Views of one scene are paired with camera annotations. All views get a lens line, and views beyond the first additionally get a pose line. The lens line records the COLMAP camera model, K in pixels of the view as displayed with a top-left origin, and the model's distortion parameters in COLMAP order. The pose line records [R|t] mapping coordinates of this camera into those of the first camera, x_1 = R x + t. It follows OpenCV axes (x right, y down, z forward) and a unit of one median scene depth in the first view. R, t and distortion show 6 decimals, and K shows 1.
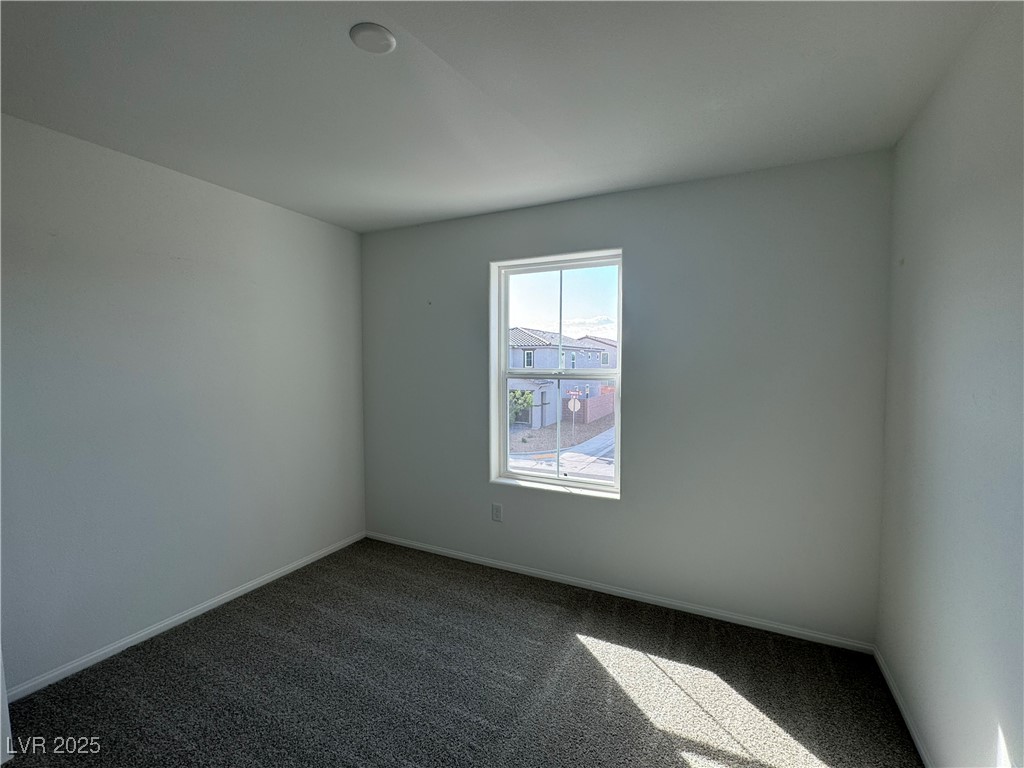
lens RADIAL K [[458.4, 0, 502.8], [0, 458.4, 388.0], [0, 0, 1]] dist [-0.001880, -0.001691]
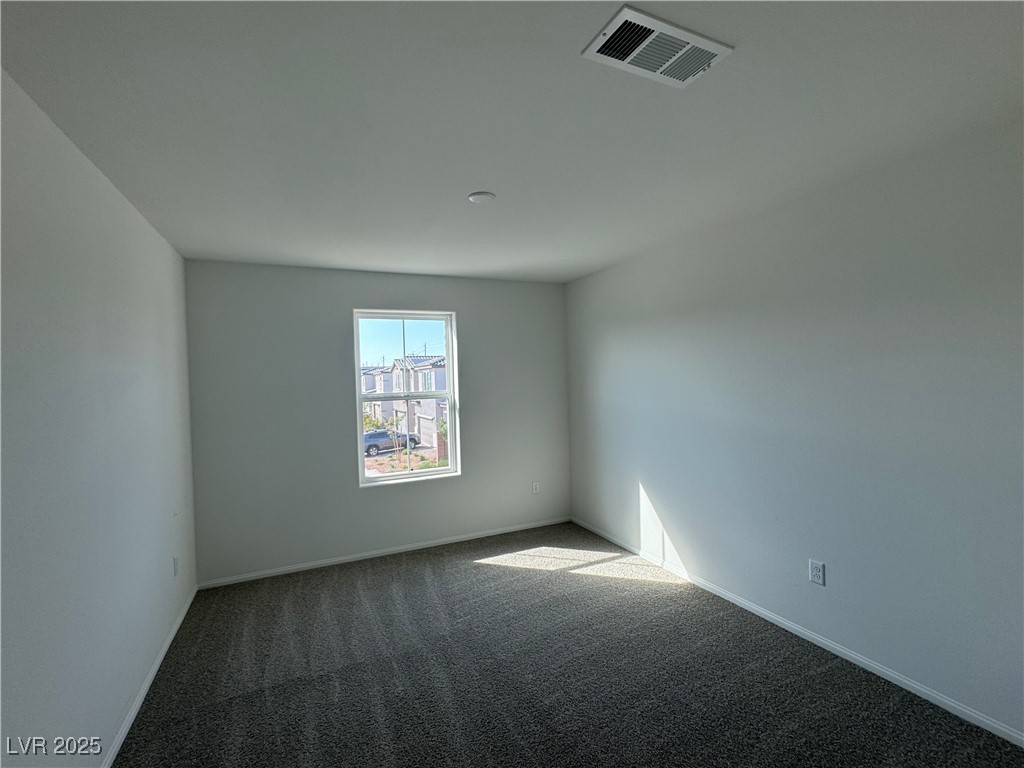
lens RADIAL K [[458.4, 0, 509.1], [0, 458.4, 380.0], [0, 0, 1]] dist [-0.001880, -0.001691]
pose [[0.618994, -0.078682, 0.781444, -0.749204], [0.065030, 0.996687, 0.048843, -0.127559], [-0.782699, 0.020583, 0.622061, -0.075222]]
